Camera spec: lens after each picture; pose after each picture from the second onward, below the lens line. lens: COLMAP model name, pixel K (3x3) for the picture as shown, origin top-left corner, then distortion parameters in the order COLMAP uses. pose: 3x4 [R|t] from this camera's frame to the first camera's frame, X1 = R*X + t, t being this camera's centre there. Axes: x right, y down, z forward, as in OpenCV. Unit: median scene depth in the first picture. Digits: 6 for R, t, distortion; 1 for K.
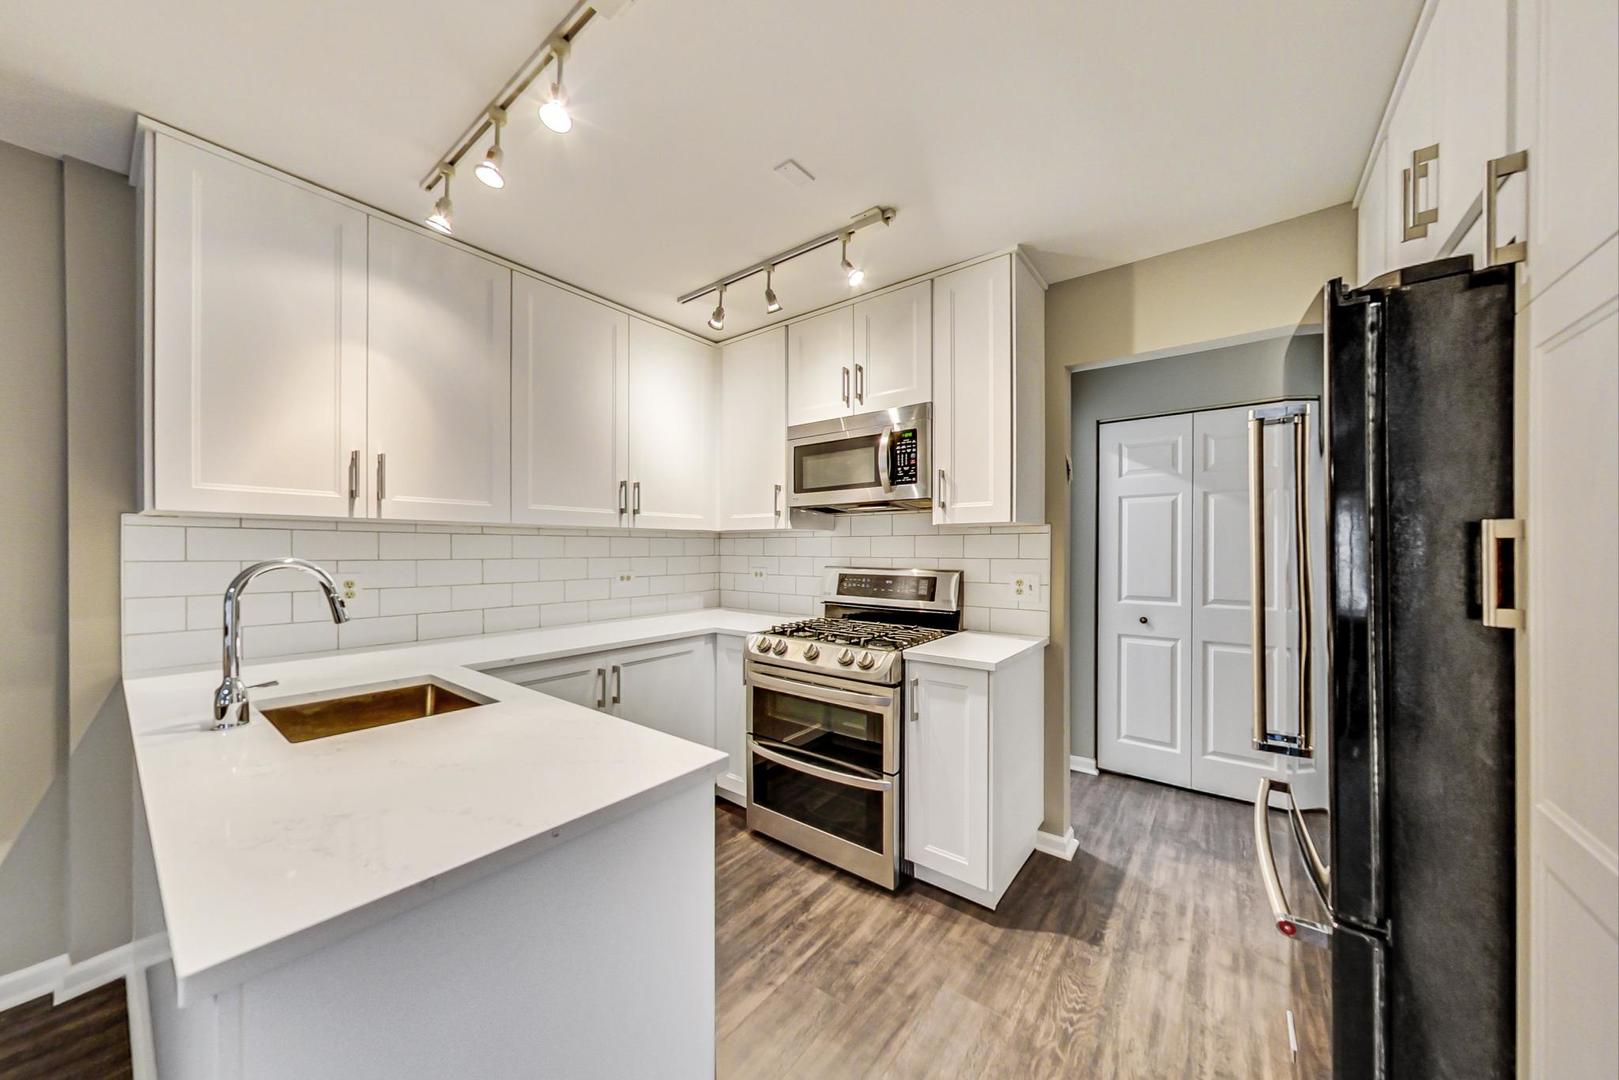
lens RADIAL K [[542.9, 0, 806.8], [0, 542.9, 544.7], [0, 0, 1]] dist [-0.000602, -0.000261]
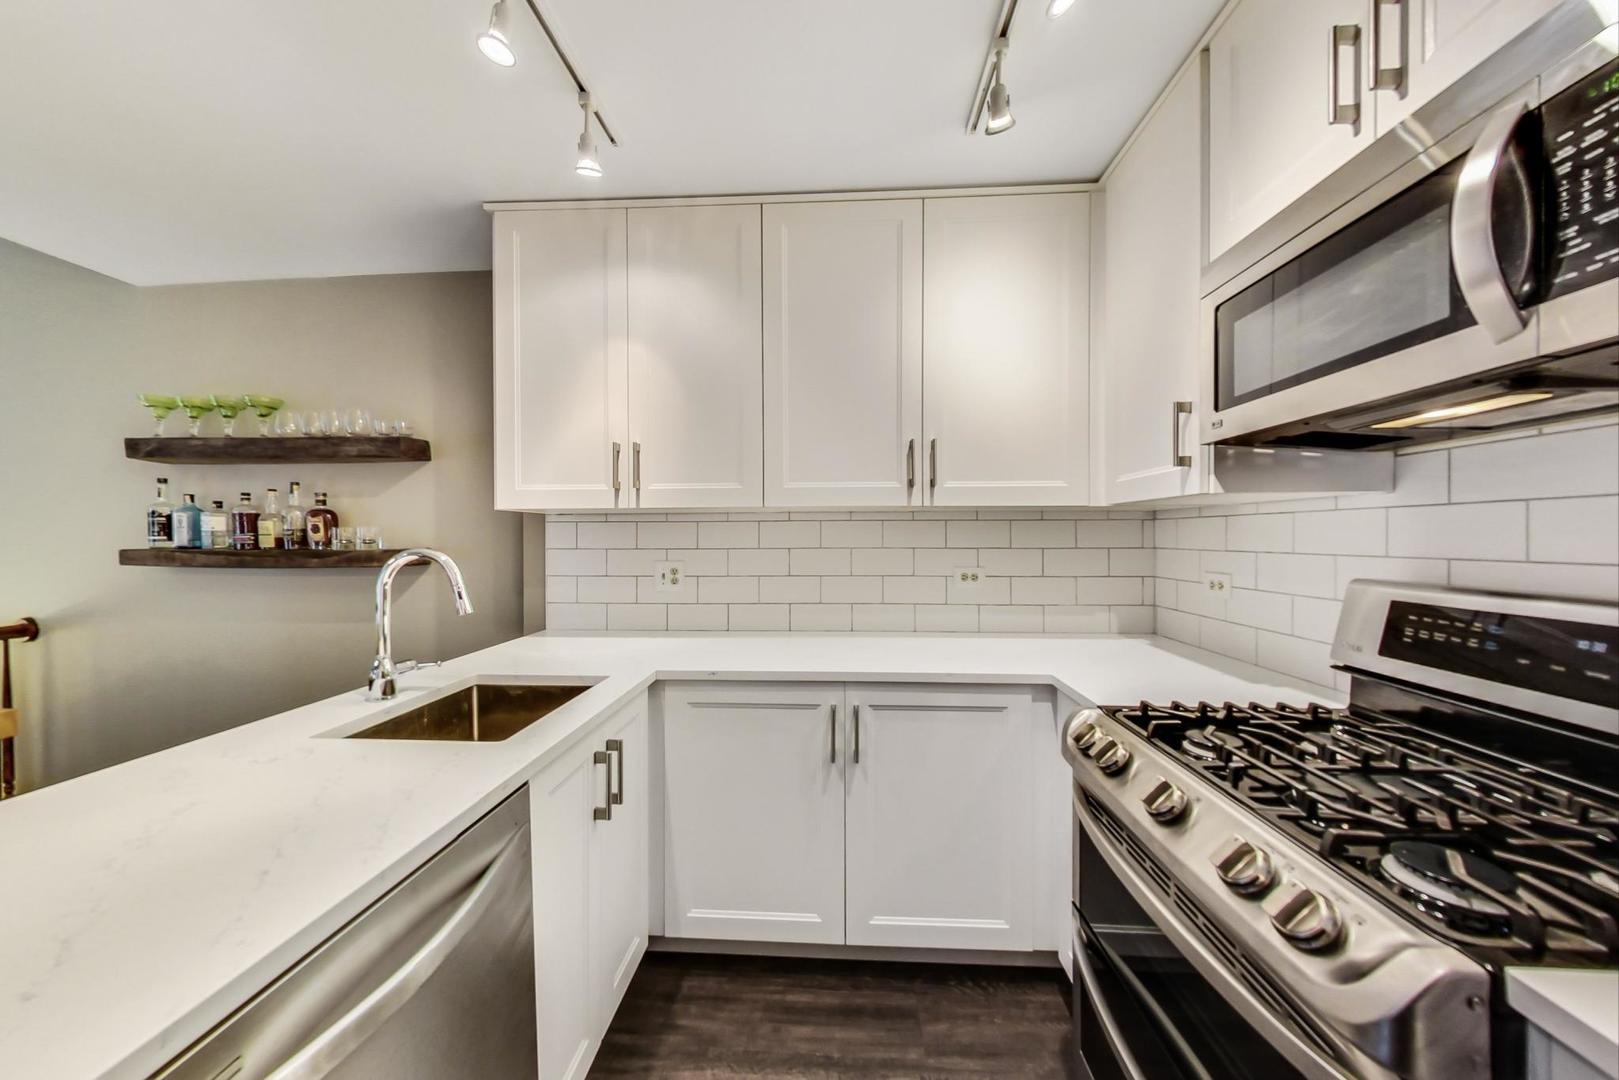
lens RADIAL K [[542.9, 0, 810.6], [0, 542.9, 539.2], [0, 0, 1]] dist [-0.000602, -0.000261]
pose [[0.570997, 0.003782, -0.820944, 0.156442], [0.008505, 0.999908, 0.010522, 0.001746], [0.820908, -0.012990, 0.570912, 0.488631]]
